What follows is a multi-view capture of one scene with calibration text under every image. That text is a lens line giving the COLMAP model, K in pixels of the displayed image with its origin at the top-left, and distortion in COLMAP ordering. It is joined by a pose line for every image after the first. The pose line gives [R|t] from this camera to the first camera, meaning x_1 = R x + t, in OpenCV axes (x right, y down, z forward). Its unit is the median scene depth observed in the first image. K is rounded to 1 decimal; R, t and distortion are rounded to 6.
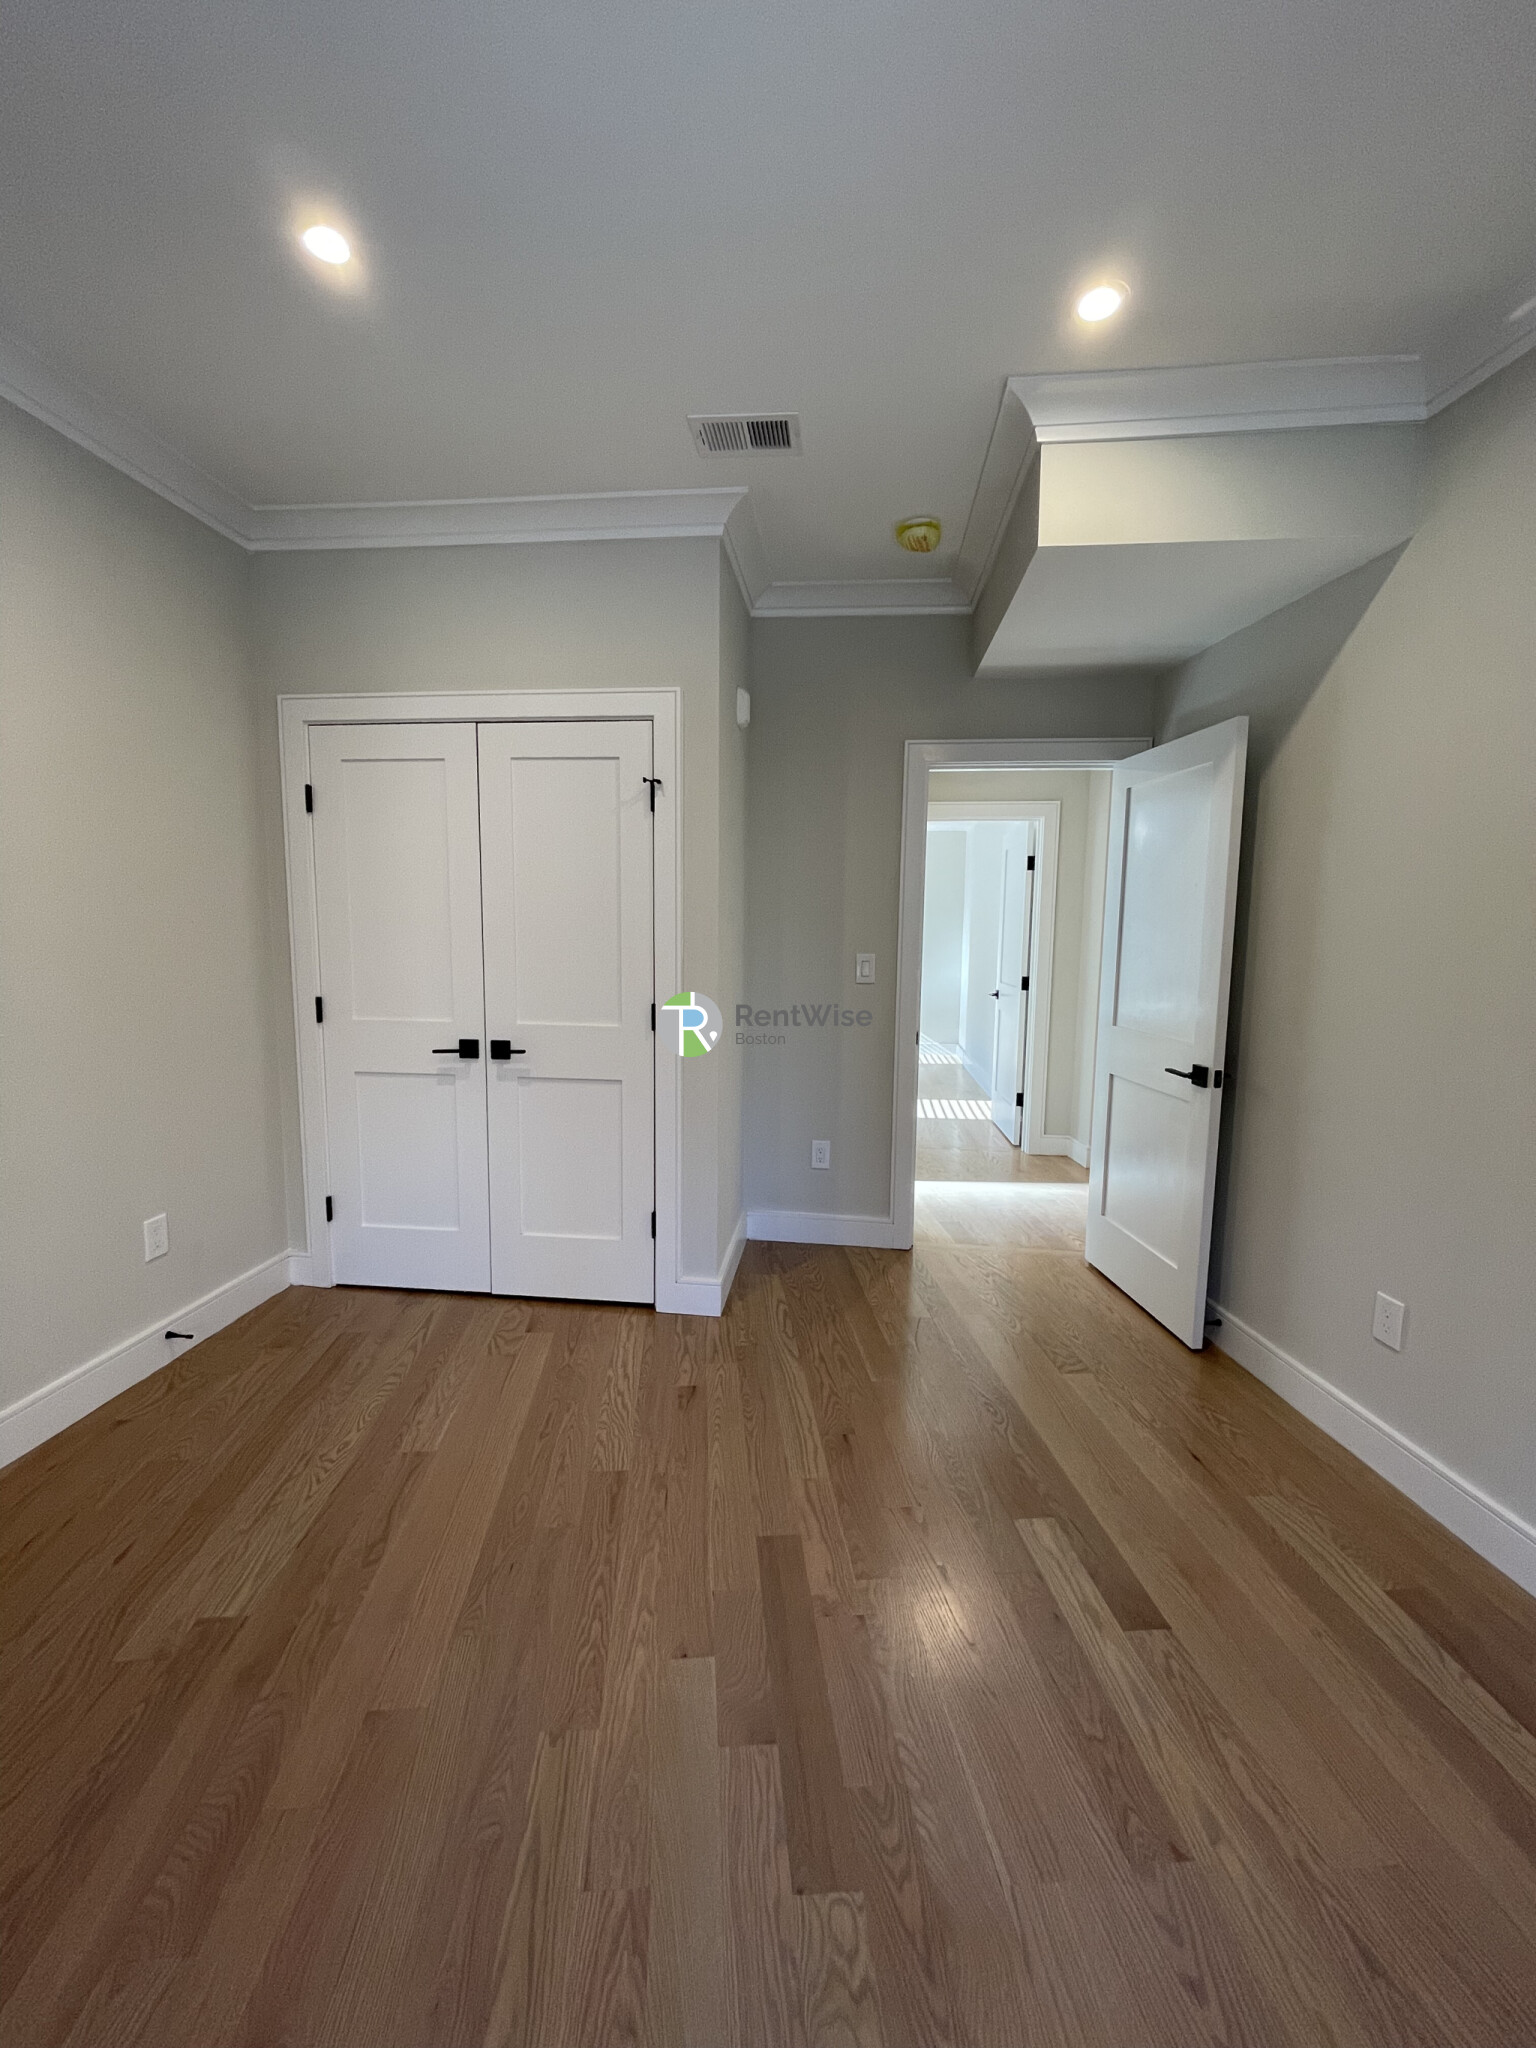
lens RADIAL K [[827.7, 0, 763.8], [0, 827.7, 1018.3], [0, 0, 1]] dist [-0.004234, 0.000192]
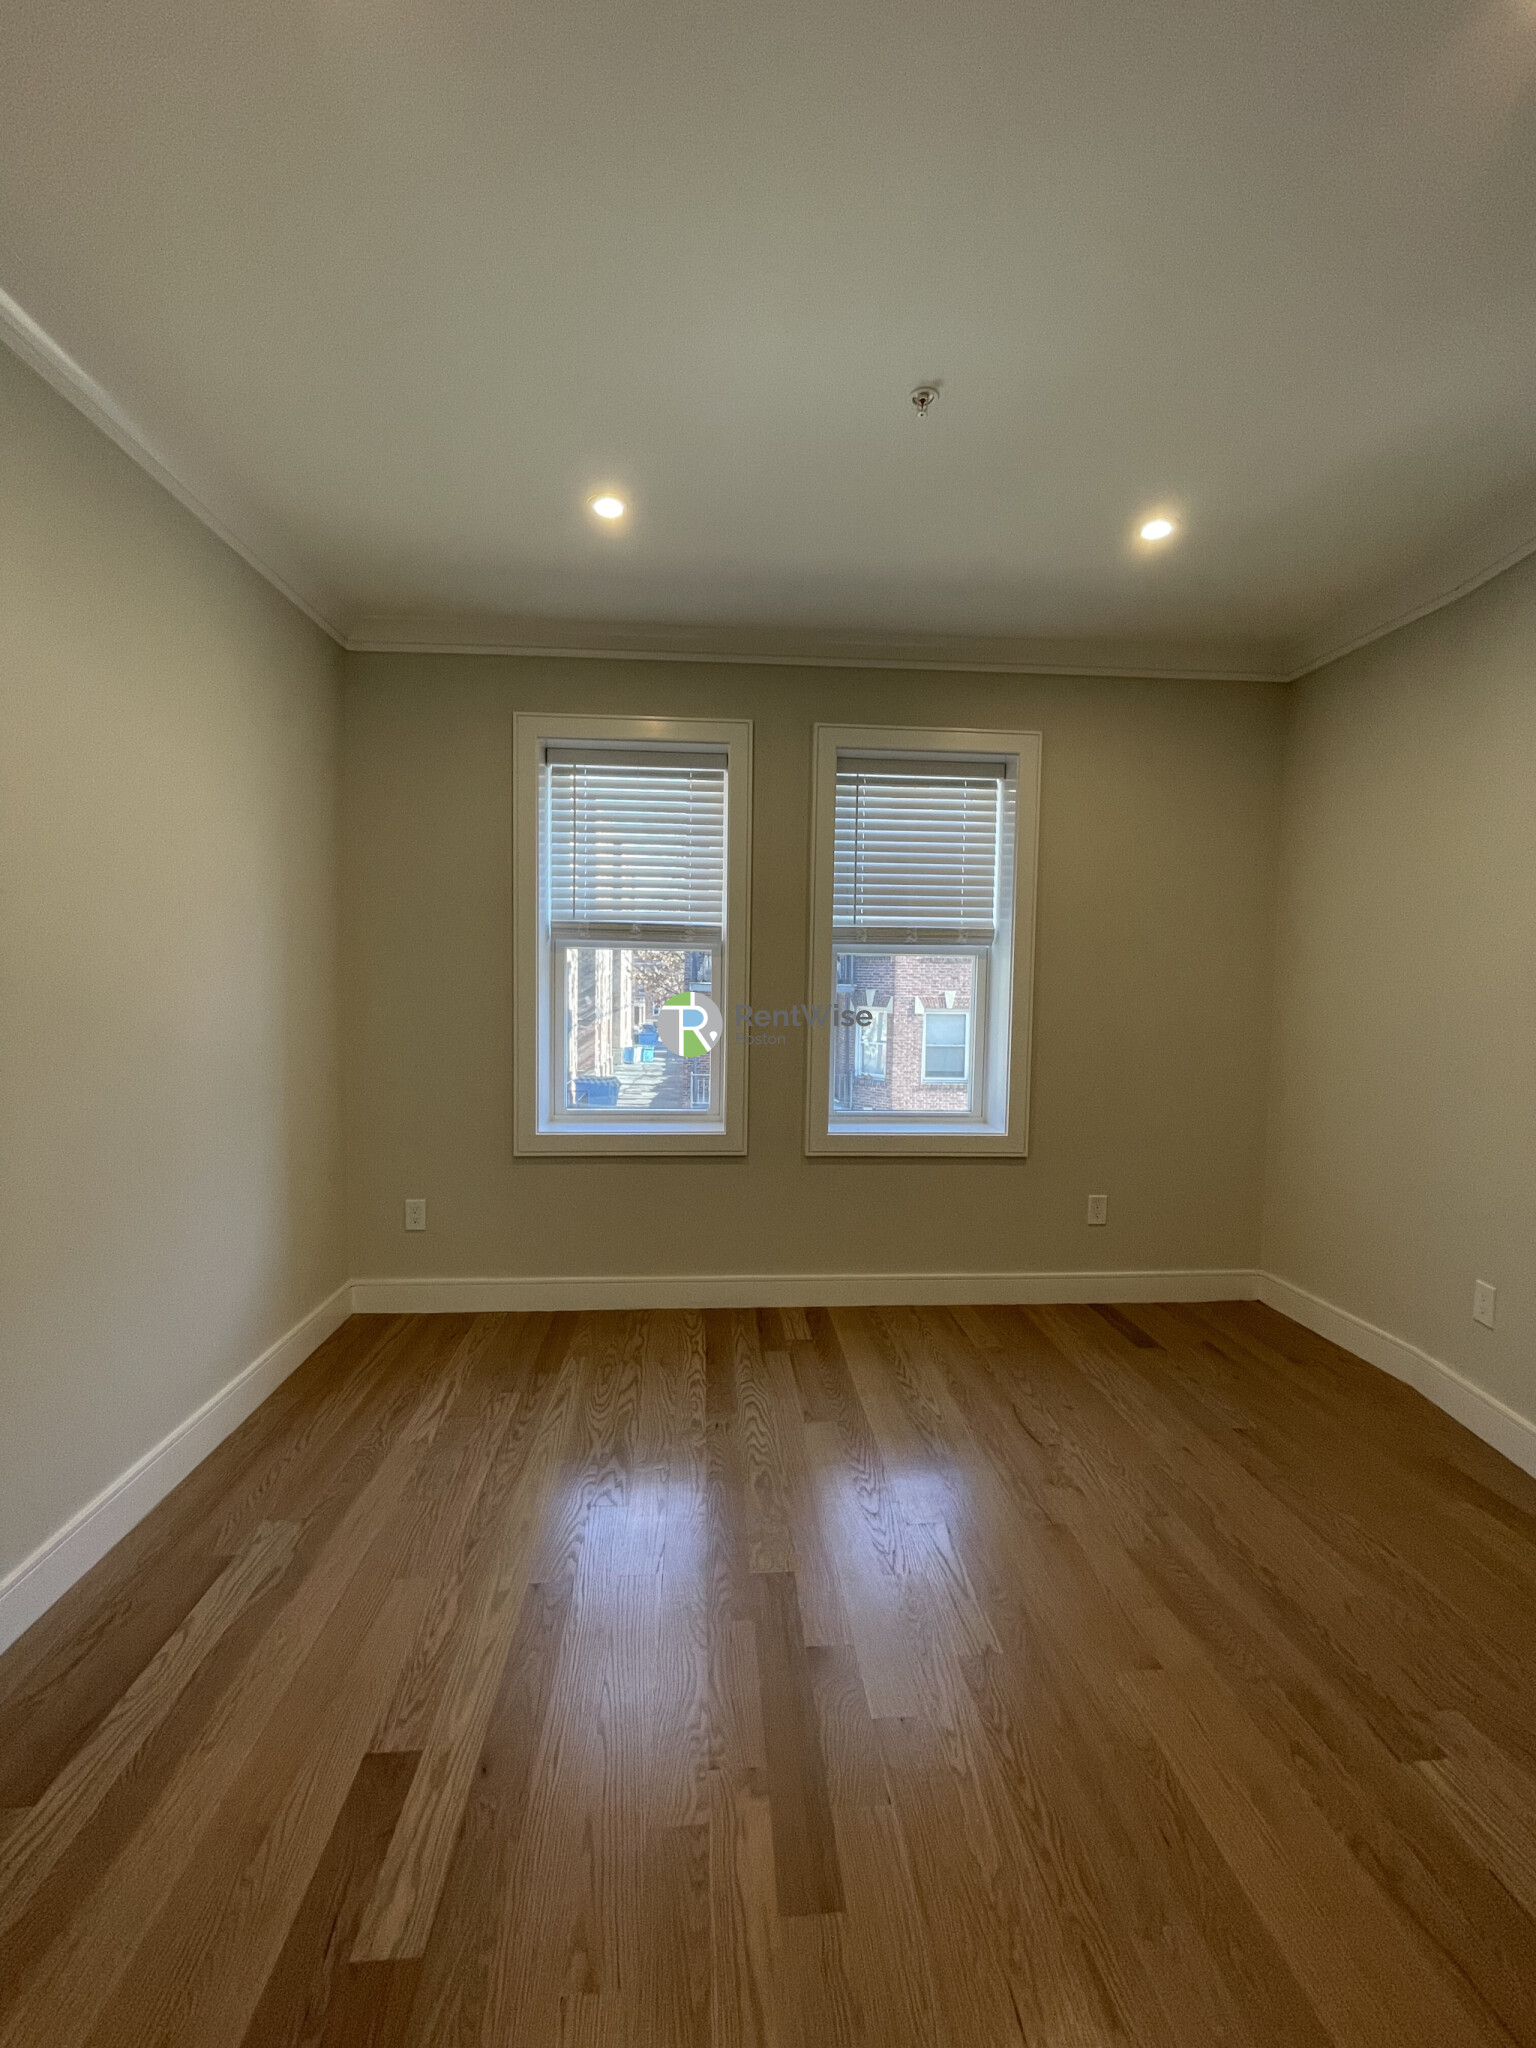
lens RADIAL K [[827.7, 0, 763.8], [0, 827.7, 1018.3], [0, 0, 1]] dist [-0.004234, 0.000192]
pose [[-0.999661, -0.025236, 0.006440, 0.072372], [-0.023826, 0.985956, 0.165296, -0.182572], [-0.010521, 0.165086, -0.986223, 1.592095]]
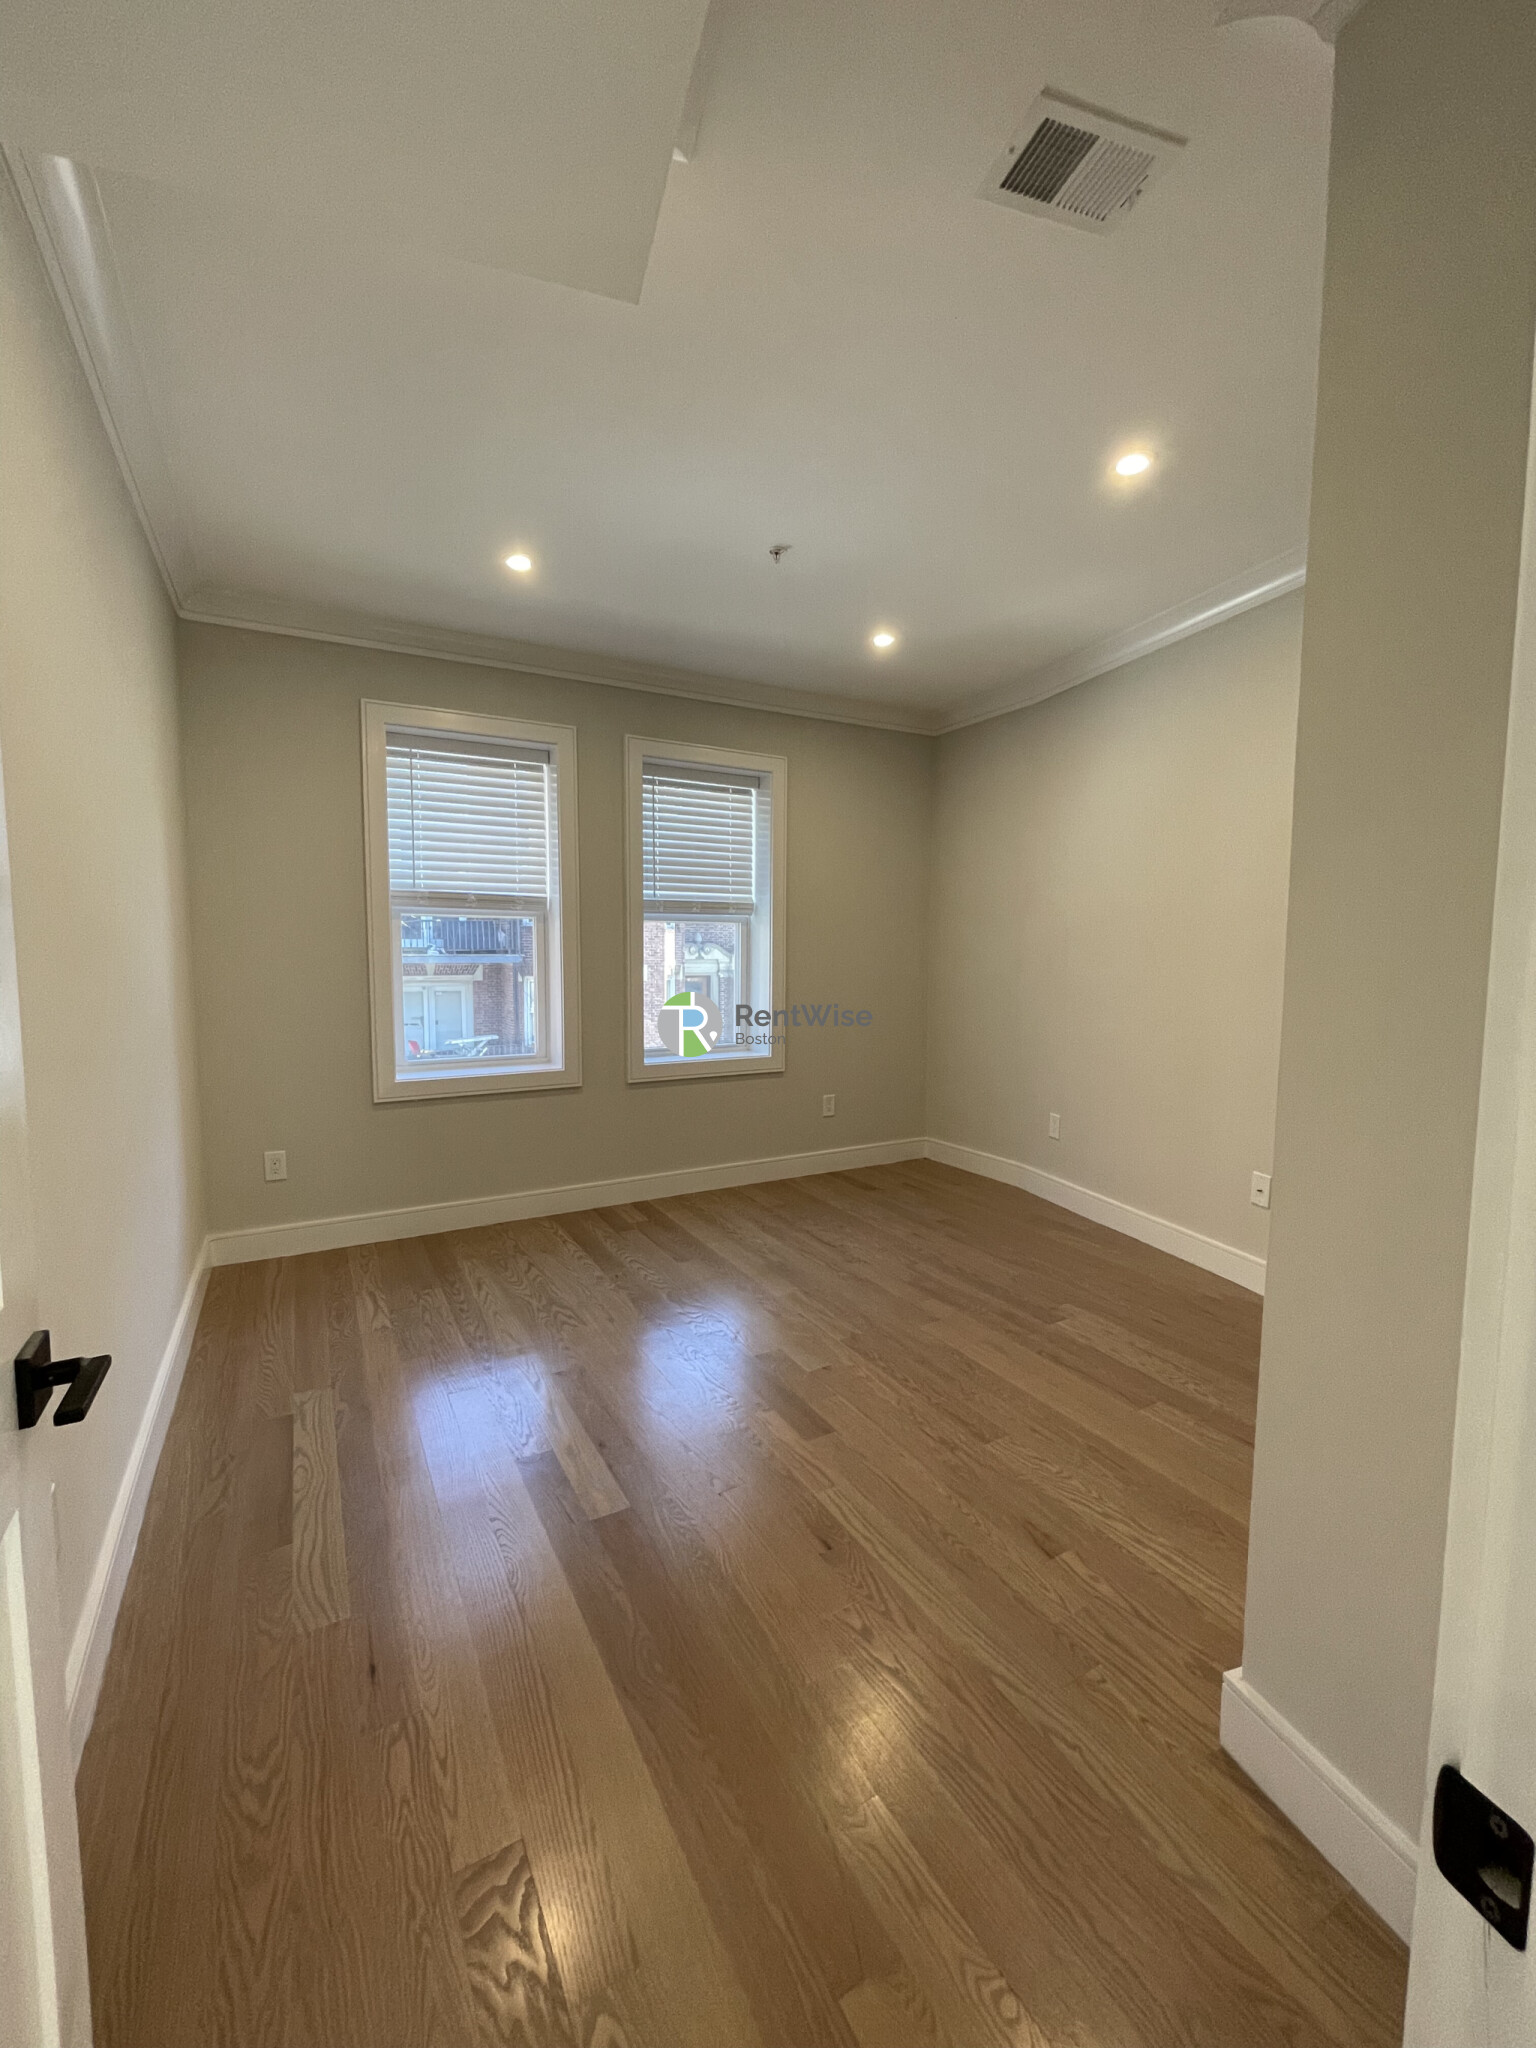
lens RADIAL K [[825.8, 0, 763.9], [0, 825.8, 1017.8], [0, 0, 1]] dist [0.000447, 0.000368]
pose [[-0.908252, 0.019500, -0.417969, 0.612972], [-0.061661, 0.981770, 0.179793, -0.193719], [0.413856, 0.189070, -0.890492, 2.010438]]
